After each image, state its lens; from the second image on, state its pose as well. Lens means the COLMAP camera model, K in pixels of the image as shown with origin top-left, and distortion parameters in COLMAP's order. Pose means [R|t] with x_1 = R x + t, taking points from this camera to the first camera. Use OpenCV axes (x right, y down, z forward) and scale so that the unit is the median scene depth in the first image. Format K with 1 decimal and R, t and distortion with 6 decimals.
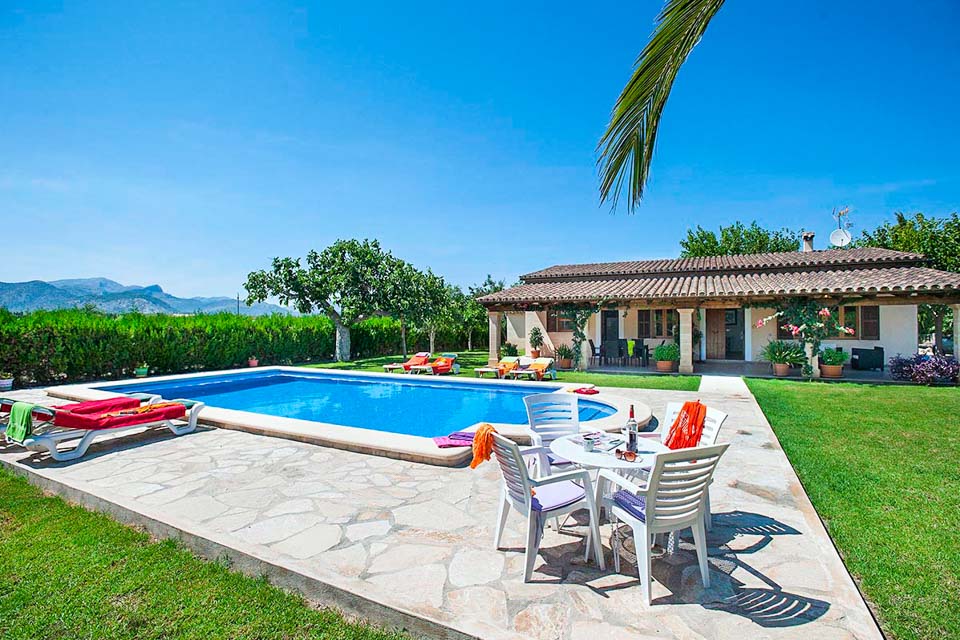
lens RADIAL K [[487.1, 0, 480.0], [0, 487.1, 320.0], [0, 0, 1]] dist [-0.005642, -0.000775]
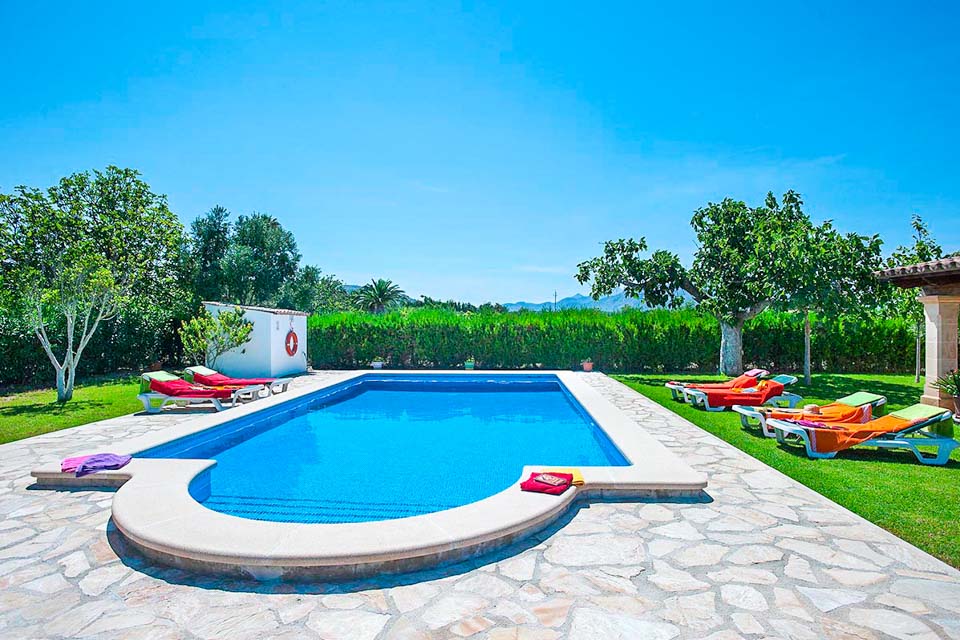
lens RADIAL K [[559.1, 0, 480.0], [0, 559.1, 320.0], [0, 0, 1]] dist [-0.087093, 0.067164]
pose [[0.380274, 0.000943, -0.924874, 0.365893], [0.006618, 0.999971, 0.003741, 0.001147], [0.924850, -0.007544, 0.380256, 0.427695]]
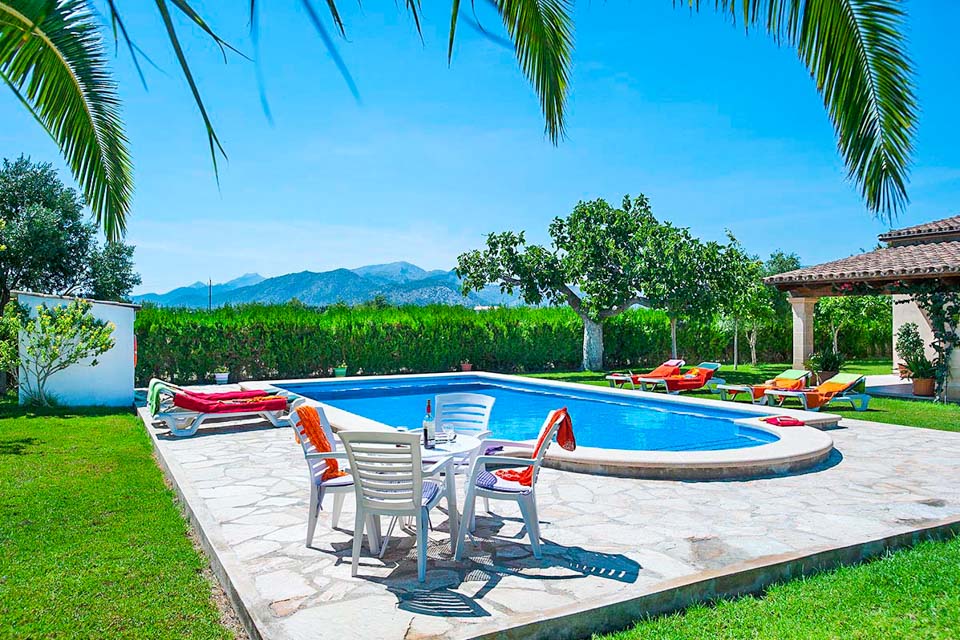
lens RADIAL K [[788.3, 0, 480.0], [0, 788.3, 320.0], [0, 0, 1]] dist [-0.003247, 0.002655]
pose [[0.827464, -0.002031, -0.561515, 0.267232], [0.007536, 0.999944, 0.007488, 0.000831], [0.561469, -0.010427, 0.827432, -0.052413]]
